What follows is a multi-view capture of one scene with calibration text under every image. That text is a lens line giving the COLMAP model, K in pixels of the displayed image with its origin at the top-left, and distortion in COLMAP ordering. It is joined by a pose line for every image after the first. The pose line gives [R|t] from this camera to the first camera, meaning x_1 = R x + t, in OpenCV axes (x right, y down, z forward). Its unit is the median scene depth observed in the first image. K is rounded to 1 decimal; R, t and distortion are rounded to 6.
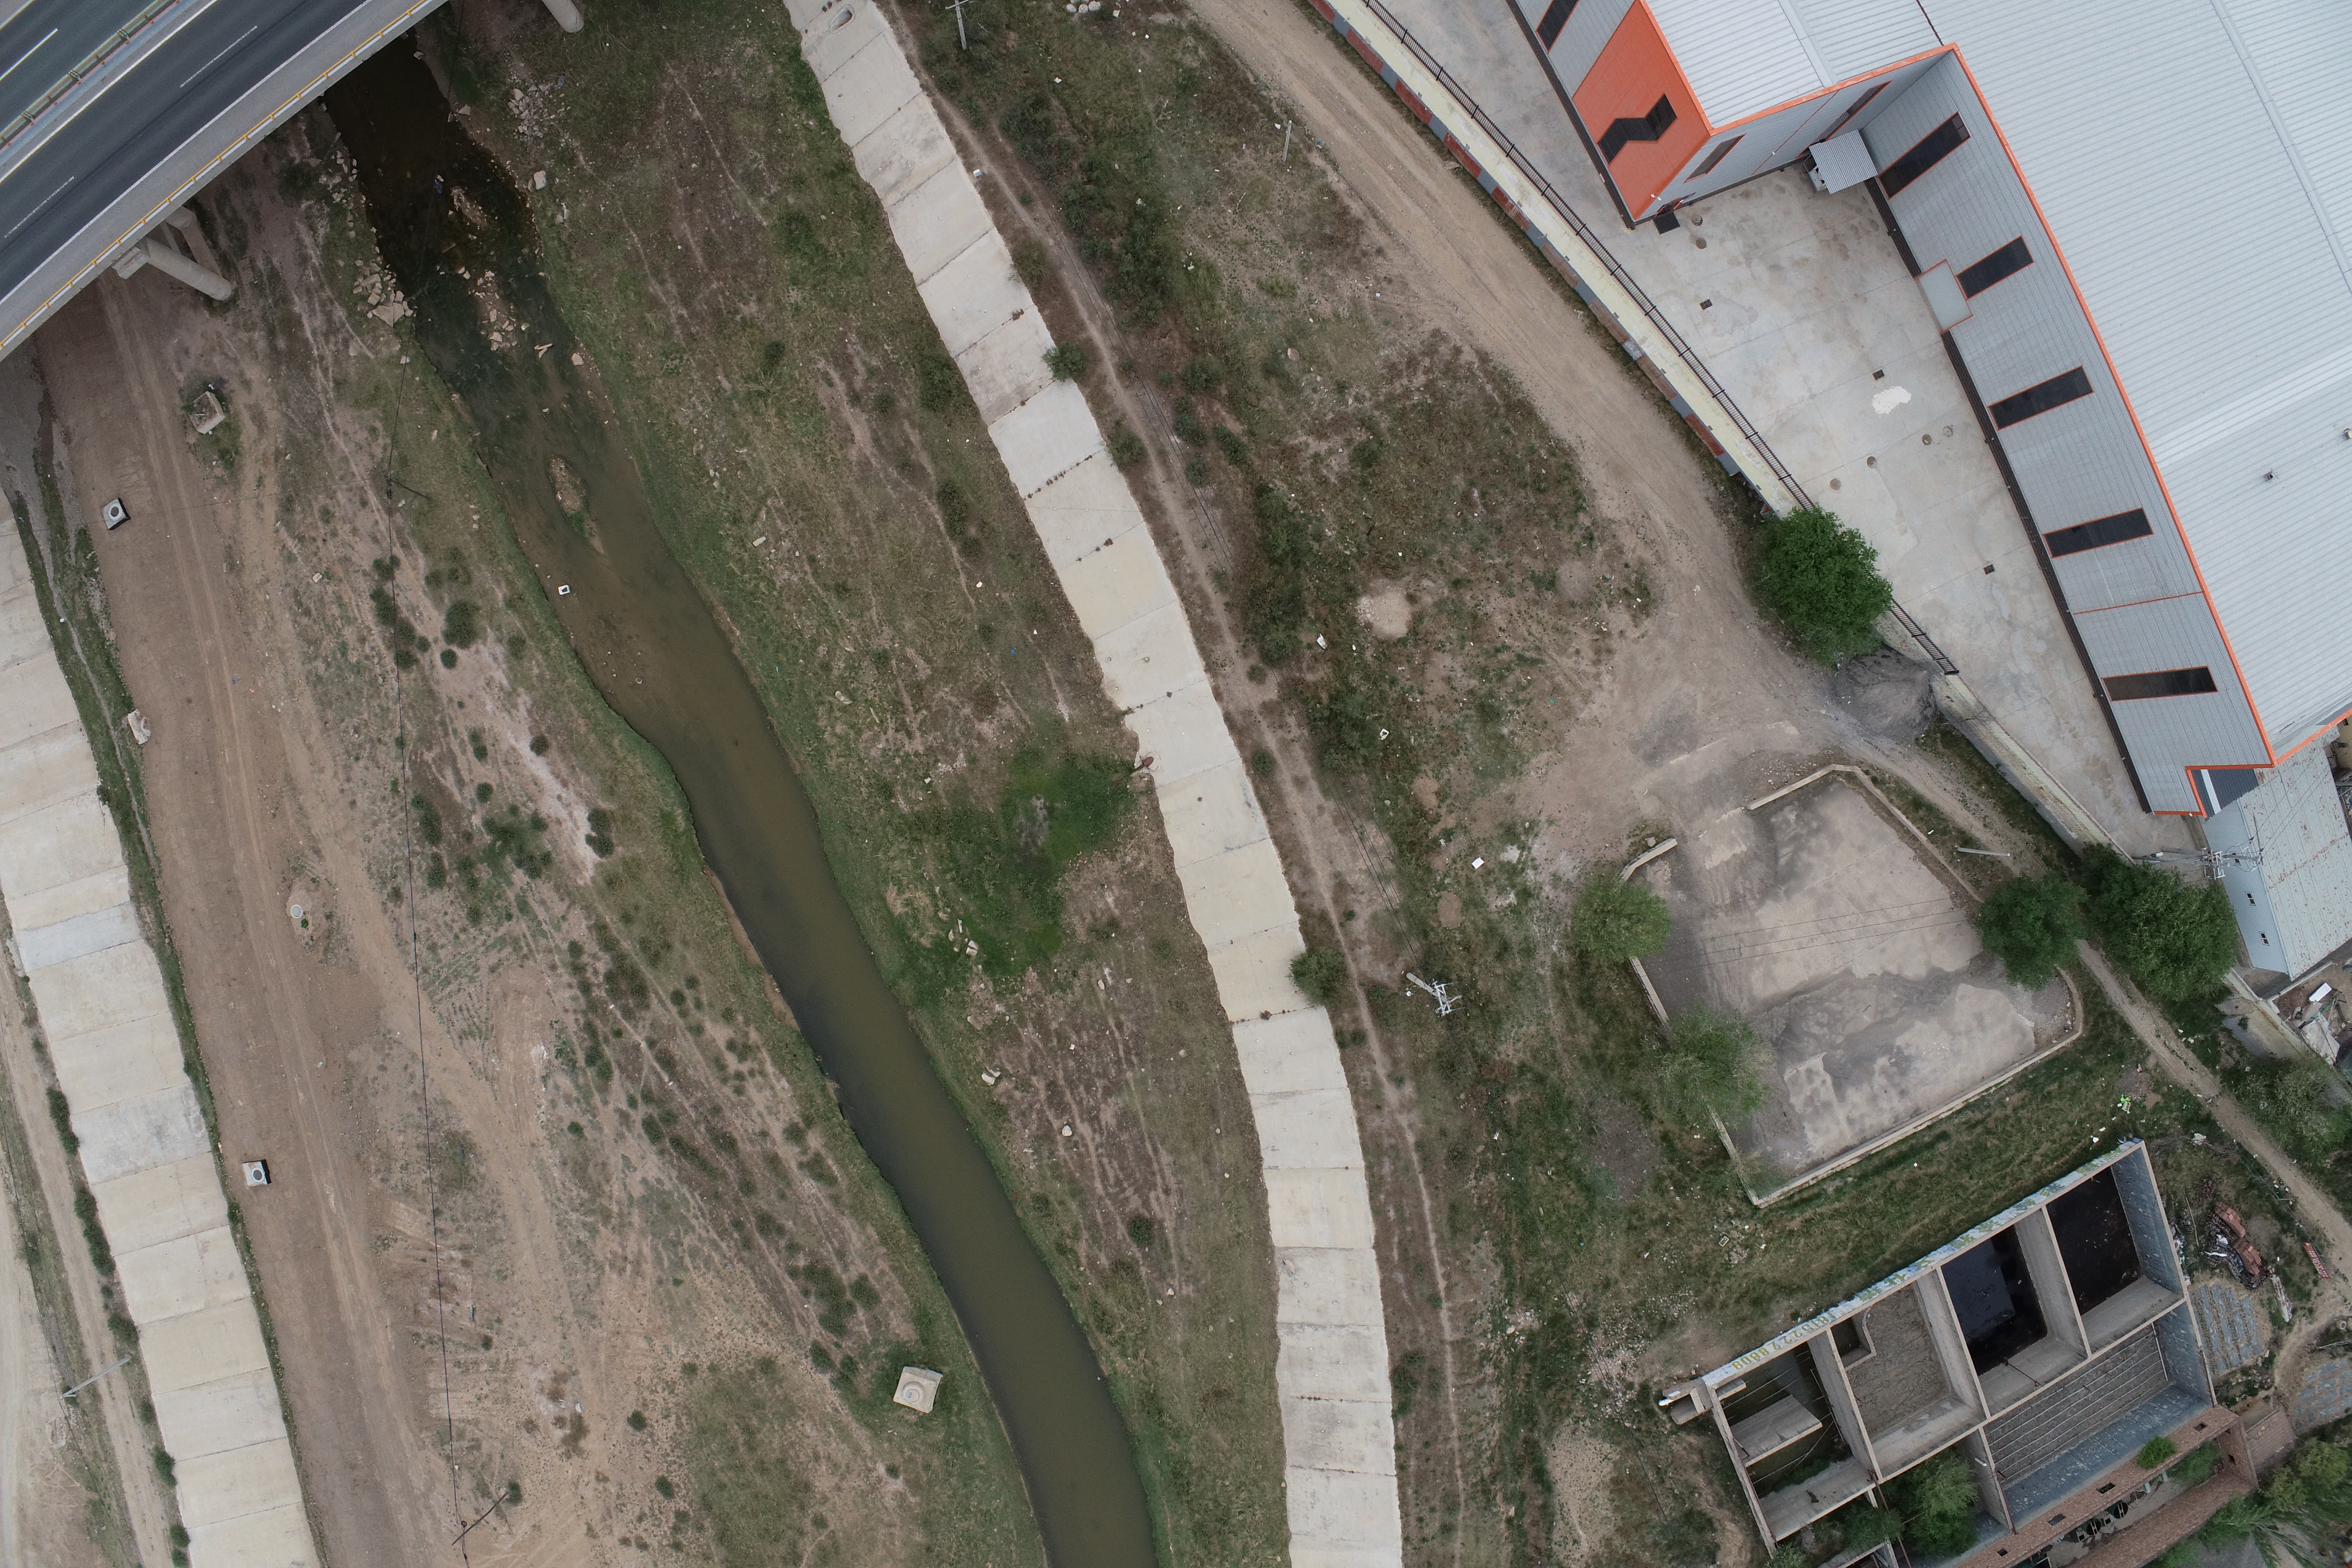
lens RADIAL K [[1618.1, 0, 1159.1], [0, 1618.1, 786.1], [0, 0, 1]] dist [-0.249296, 0.074698]
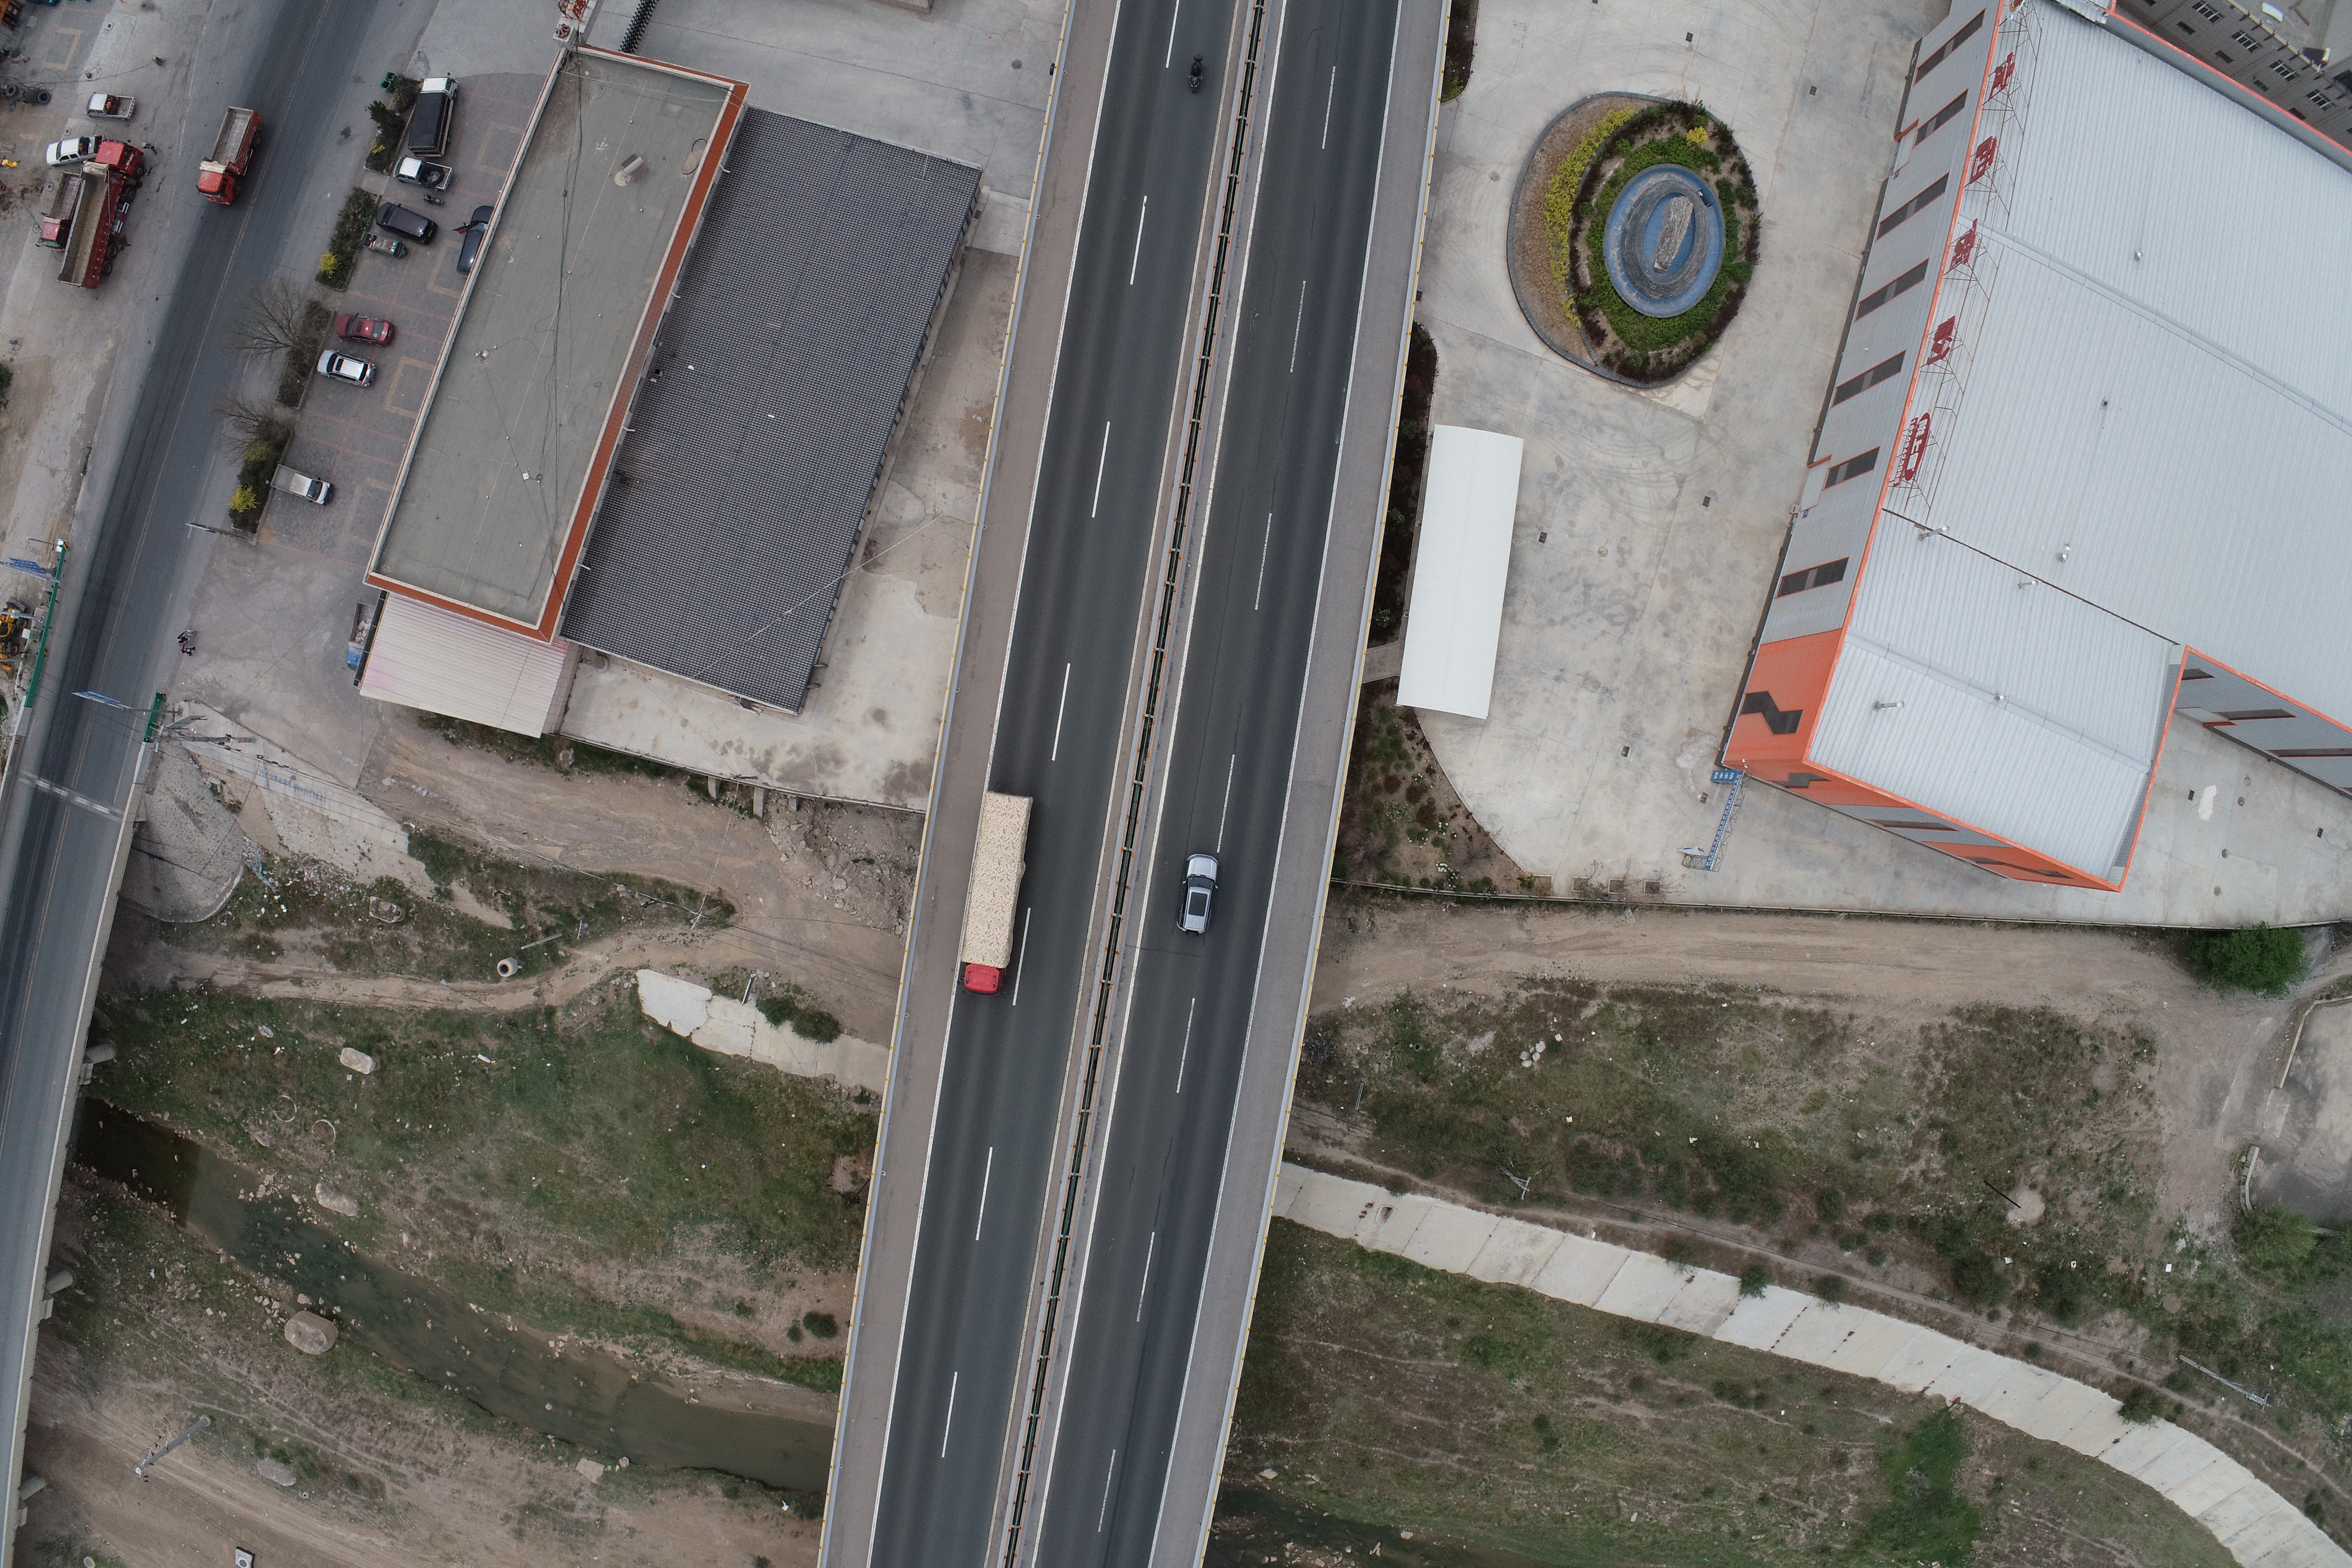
lens RADIAL K [[1618.1, 0, 1174.8], [0, 1618.1, 789.7], [0, 0, 1]] dist [-0.249296, 0.074698]
pose [[0.693843, -0.720126, 0.000598, -0.091961], [0.718472, 0.692304, 0.067174, -0.899093], [-0.048788, -0.046179, 0.997741, -0.135735]]
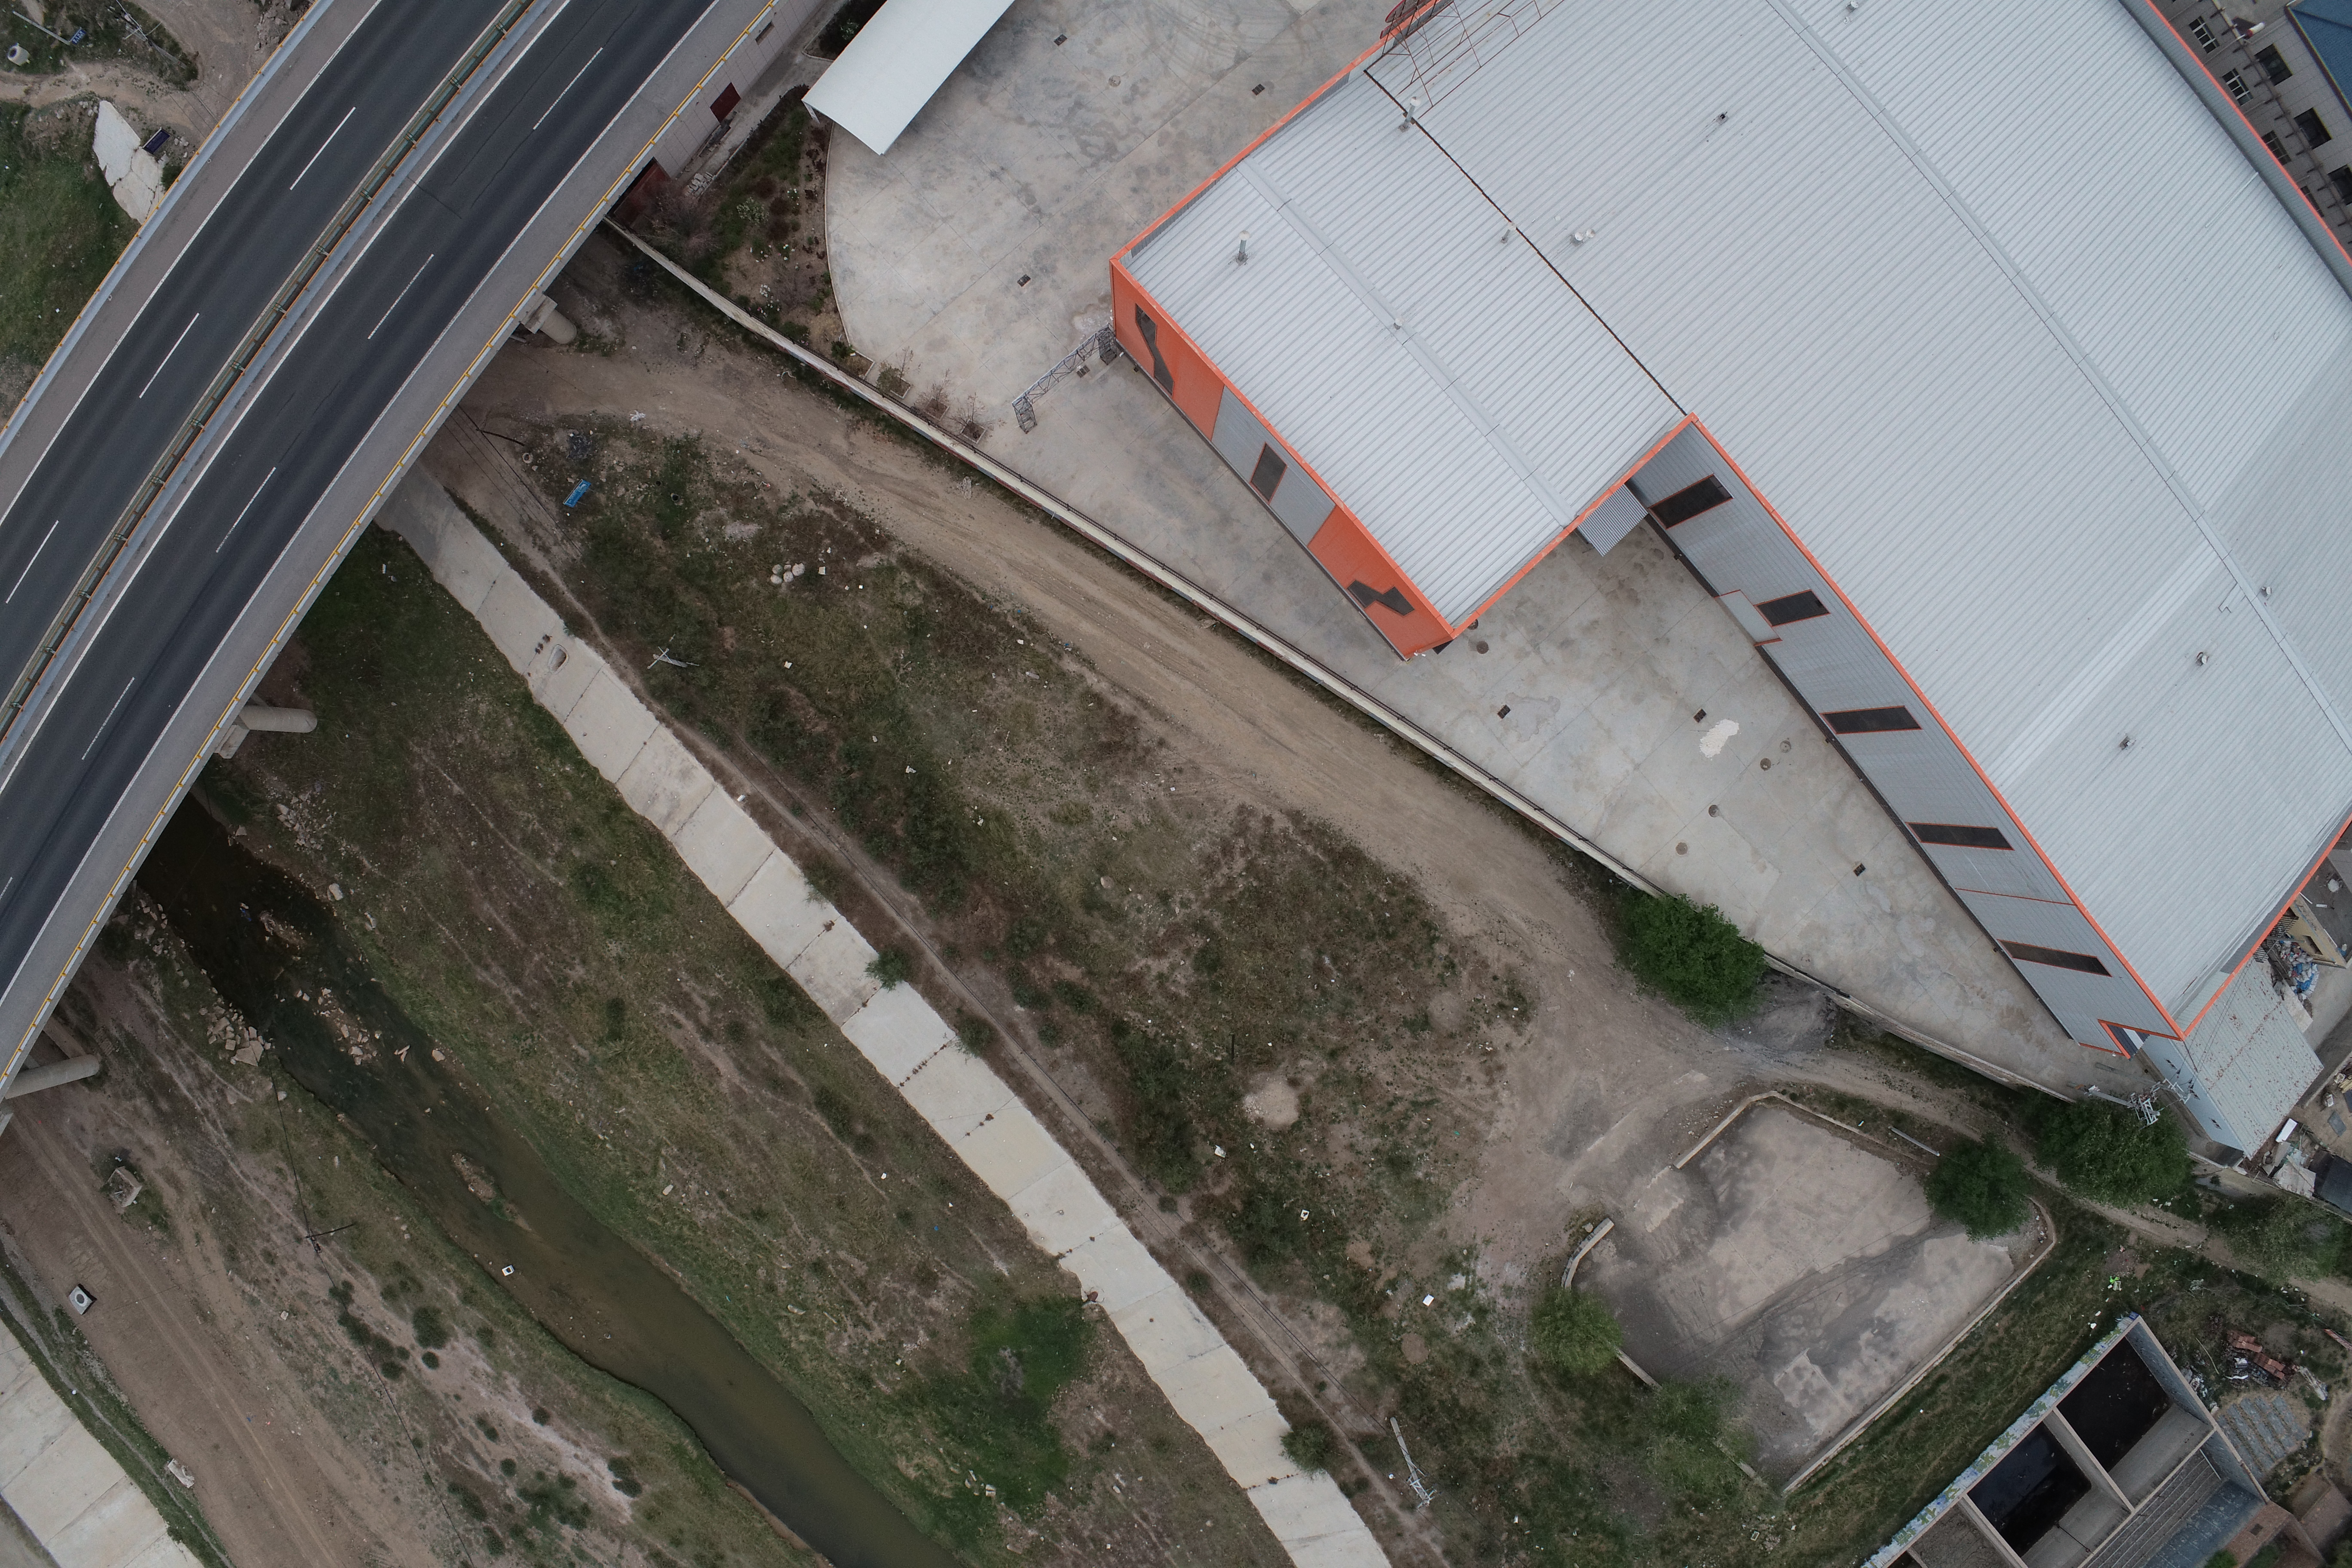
lens RADIAL K [[1618.1, 0, 1163.5], [0, 1618.1, 789.3], [0, 0, 1]] dist [-0.249296, 0.074698]
pose [[0.954646, -0.297534, -0.011164, 0.142704], [0.297732, 0.954268, 0.026970, -0.336028], [0.002629, -0.029070, 0.999574, 0.005195]]
